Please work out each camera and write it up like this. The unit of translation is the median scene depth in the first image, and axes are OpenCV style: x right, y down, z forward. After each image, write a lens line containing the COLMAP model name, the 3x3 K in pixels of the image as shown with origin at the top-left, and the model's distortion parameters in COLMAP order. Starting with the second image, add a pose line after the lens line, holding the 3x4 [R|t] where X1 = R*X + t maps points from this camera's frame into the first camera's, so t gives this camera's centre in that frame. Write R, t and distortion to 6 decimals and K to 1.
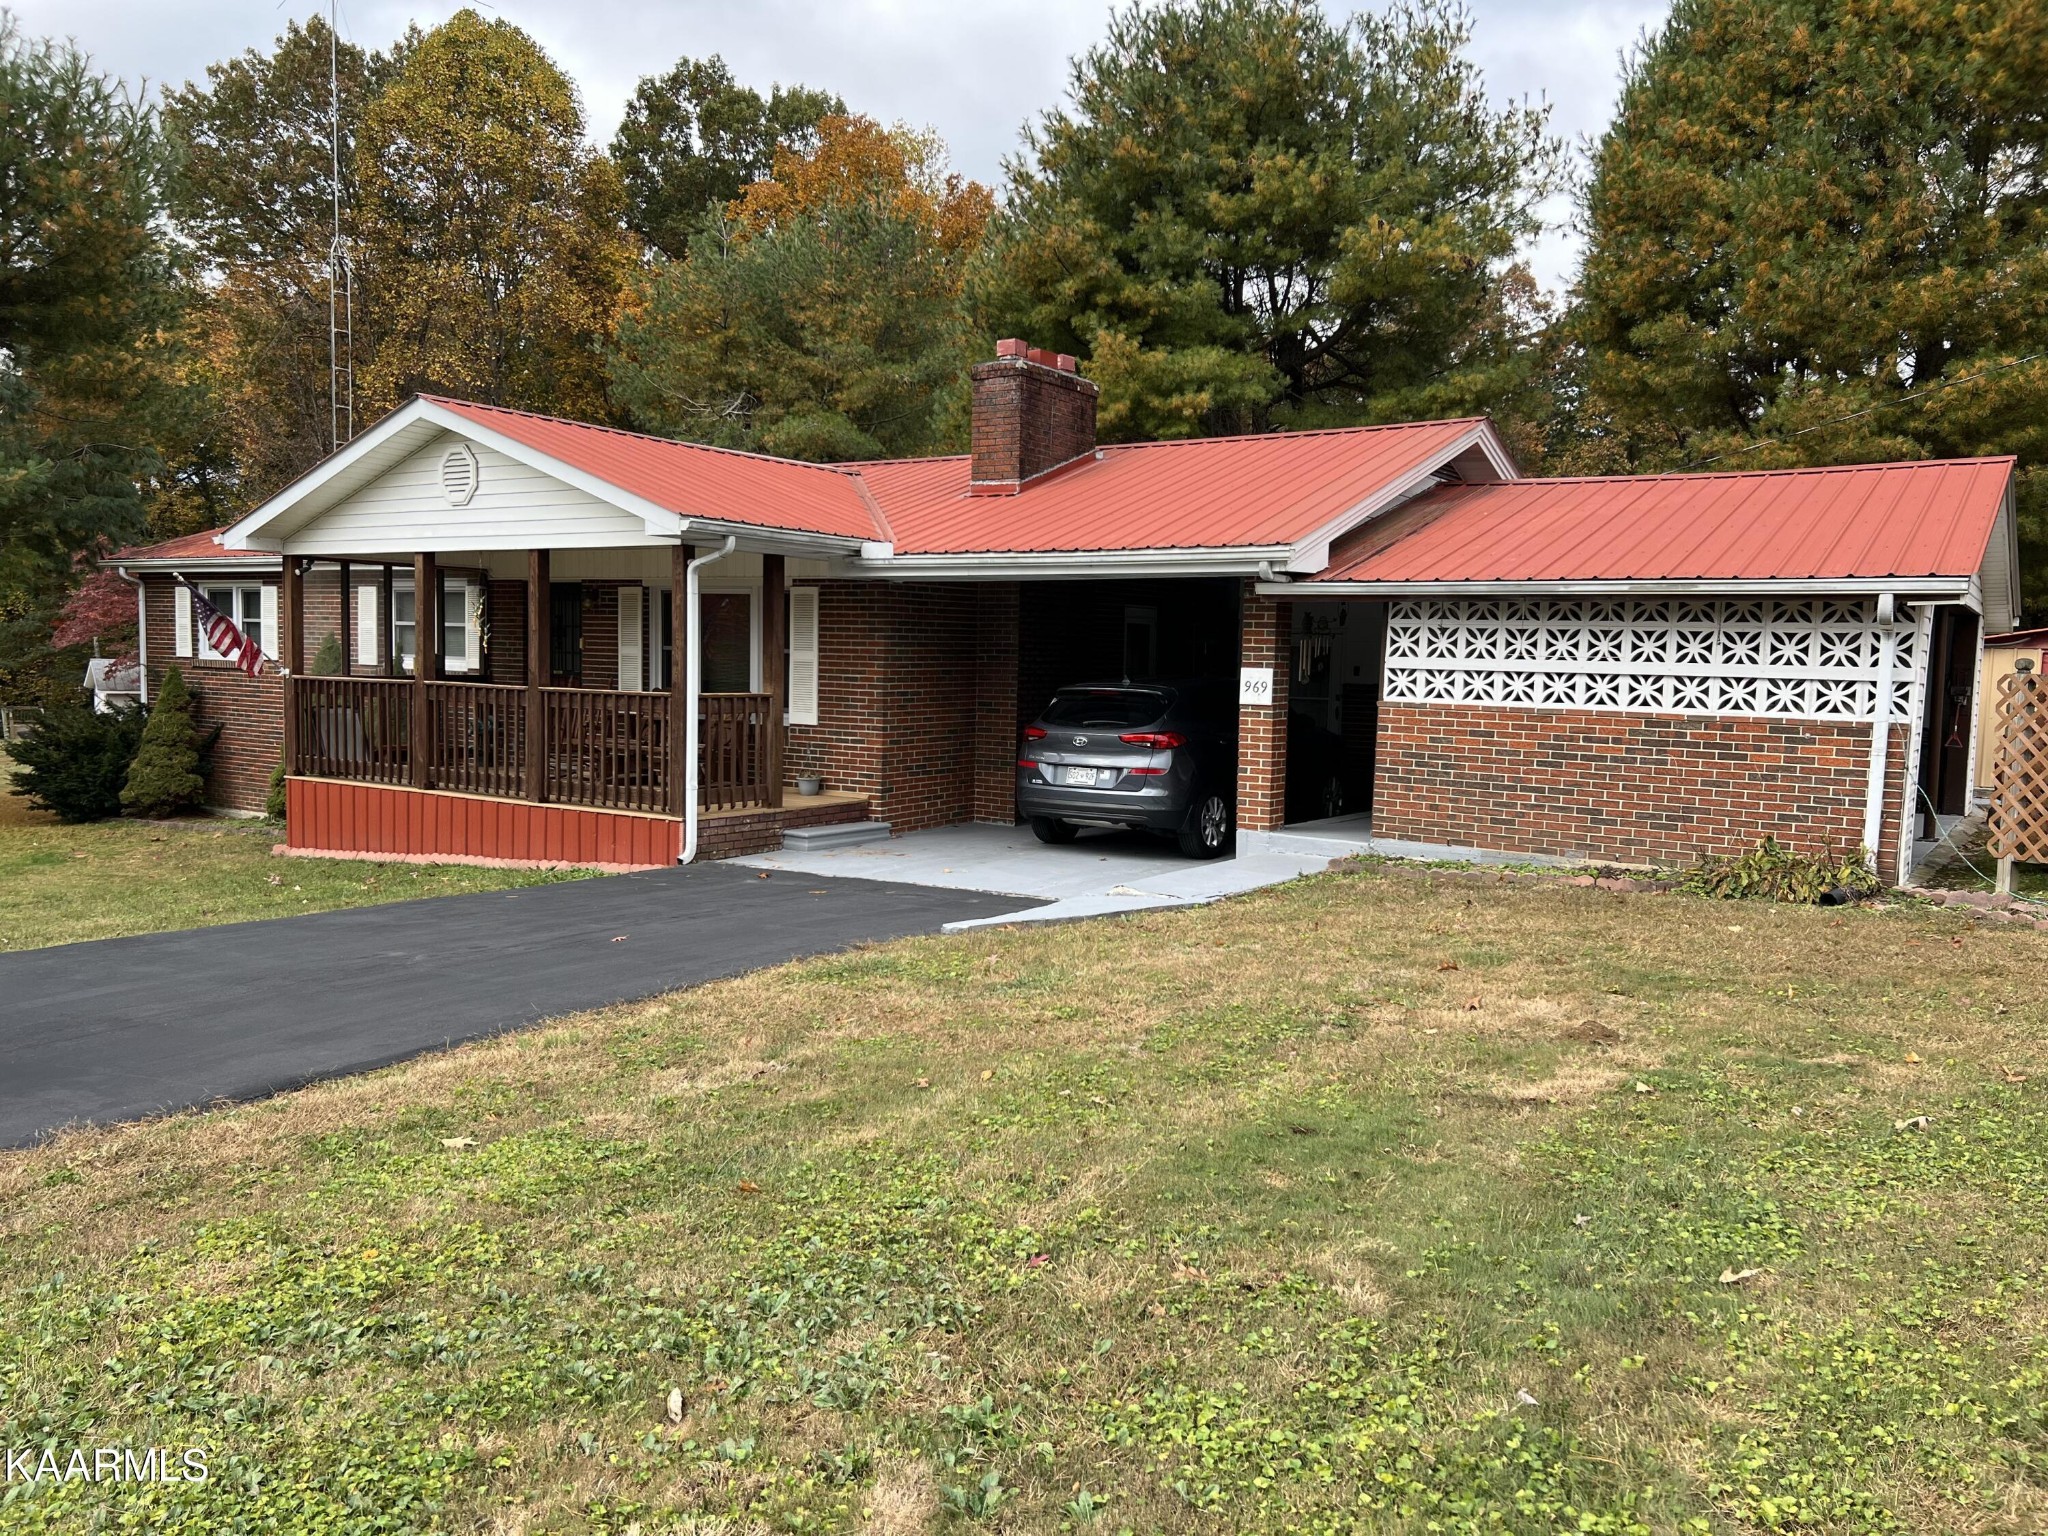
lens RADIAL K [[1551.7, 0, 1023.4], [0, 1551.7, 754.8], [0, 0, 1]] dist [0.033838, -0.045336]
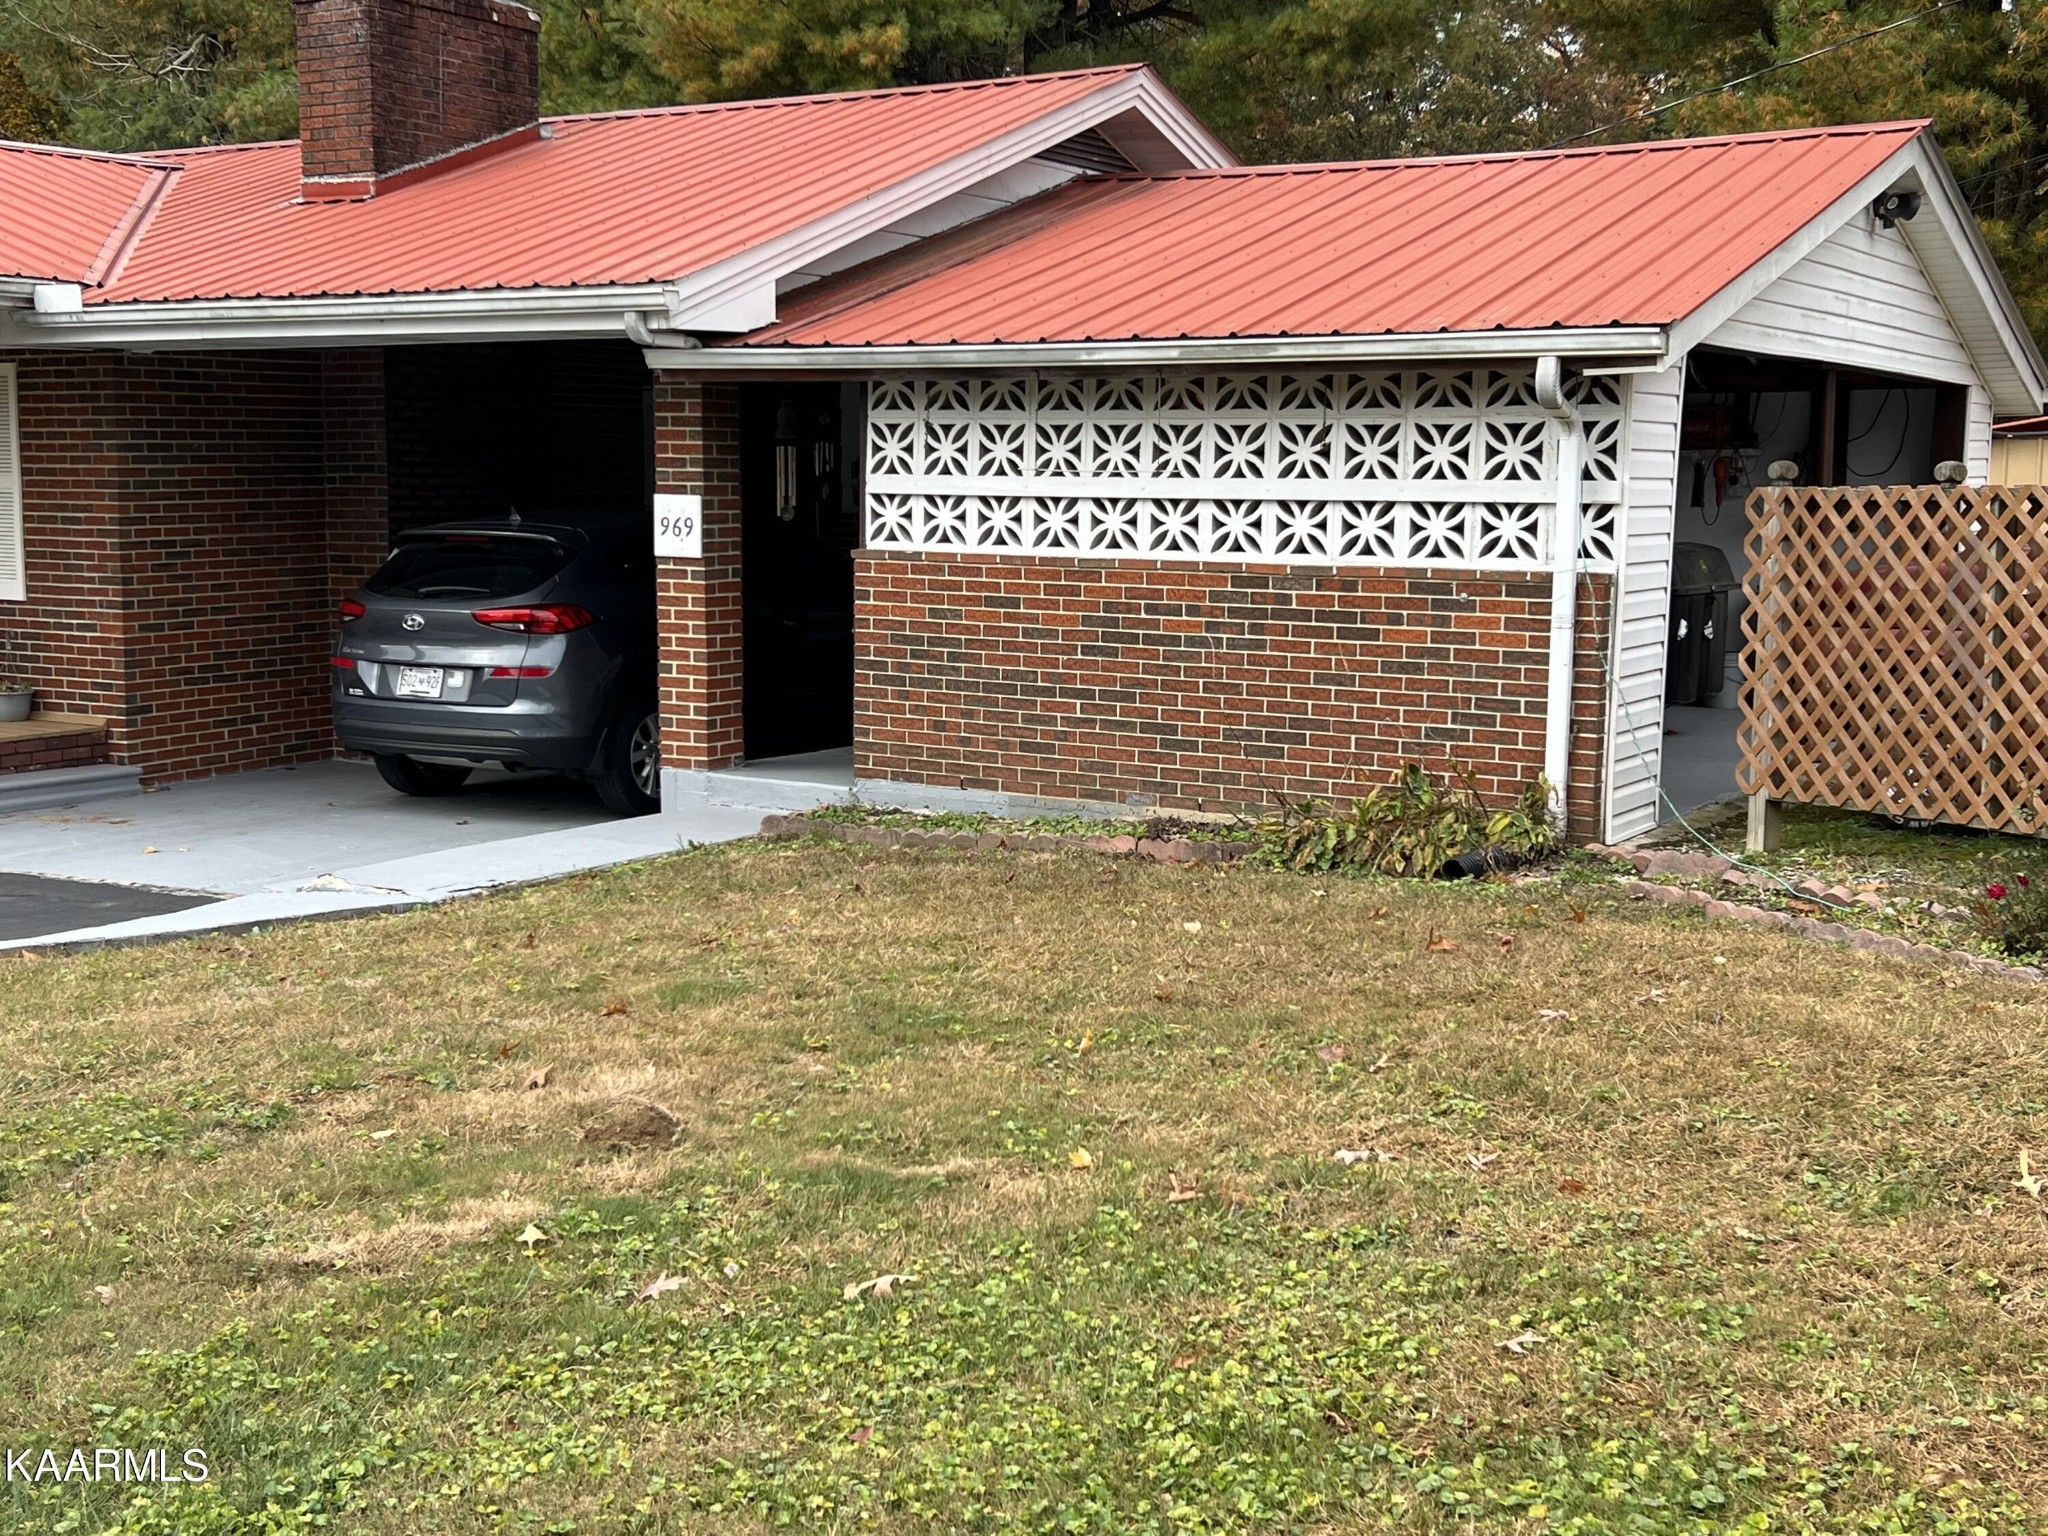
lens RADIAL K [[2498.1, 0, 1024.7], [0, 2498.1, 784.6], [0, 0, 1]] dist [0.055450, 0.000000]
pose [[0.998509, -0.021234, 0.050281, 0.245655], [0.018103, 0.997917, 0.061921, -0.002482], [-0.051491, -0.060918, 0.996814, 0.037133]]
